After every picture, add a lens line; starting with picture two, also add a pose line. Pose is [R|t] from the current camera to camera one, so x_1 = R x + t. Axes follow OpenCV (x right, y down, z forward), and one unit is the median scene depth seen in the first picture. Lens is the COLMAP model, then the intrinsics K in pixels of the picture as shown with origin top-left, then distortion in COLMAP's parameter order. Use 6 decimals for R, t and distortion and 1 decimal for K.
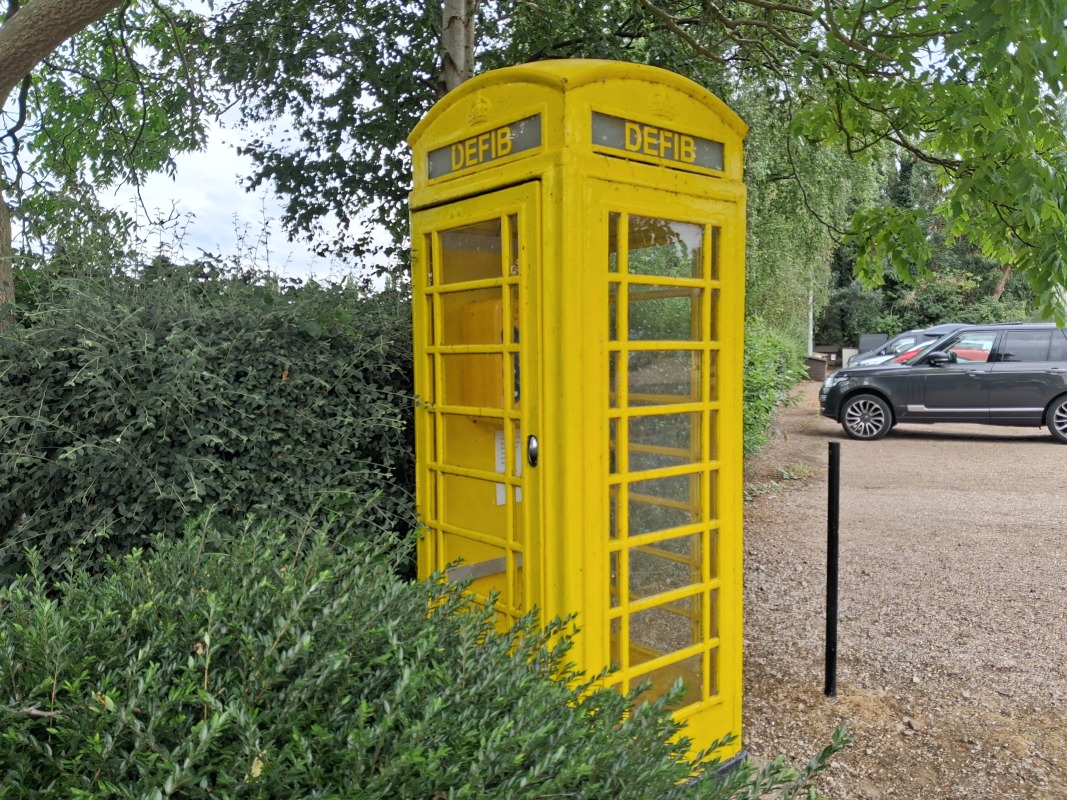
lens RADIAL K [[852.0, 0, 531.3], [0, 852.0, 405.9], [0, 0, 1]] dist [0.042277, -0.014011]
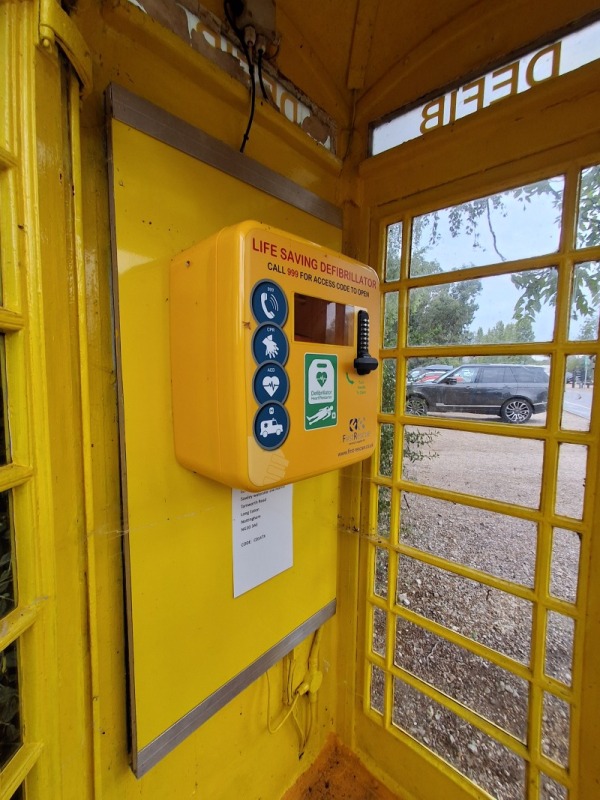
lens RADIAL K [[374.4, 0, 298.2], [0, 374.4, 403.4], [0, 0, 1]] dist [0.000298, 0.000008]
pose [[0.988617, 0.013848, 0.149814, -0.018027], [-0.016068, 0.999778, 0.013612, -0.013201], [-0.149592, -0.015864, 0.988621, 0.337175]]
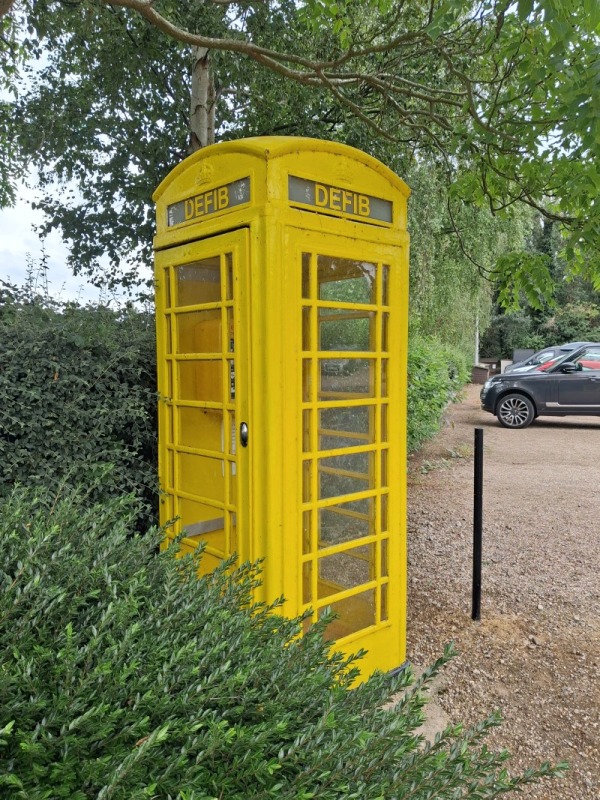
lens RADIAL K [[638.8, 0, 299.9], [0, 638.8, 403.9], [0, 0, 1]] dist [0.042277, -0.014011]
pose [[0.999707, 0.002186, 0.024089, 0.057241], [-0.002178, 0.999998, -0.000349, 0.005473], [-0.024089, 0.000297, 0.999710, 0.014528]]
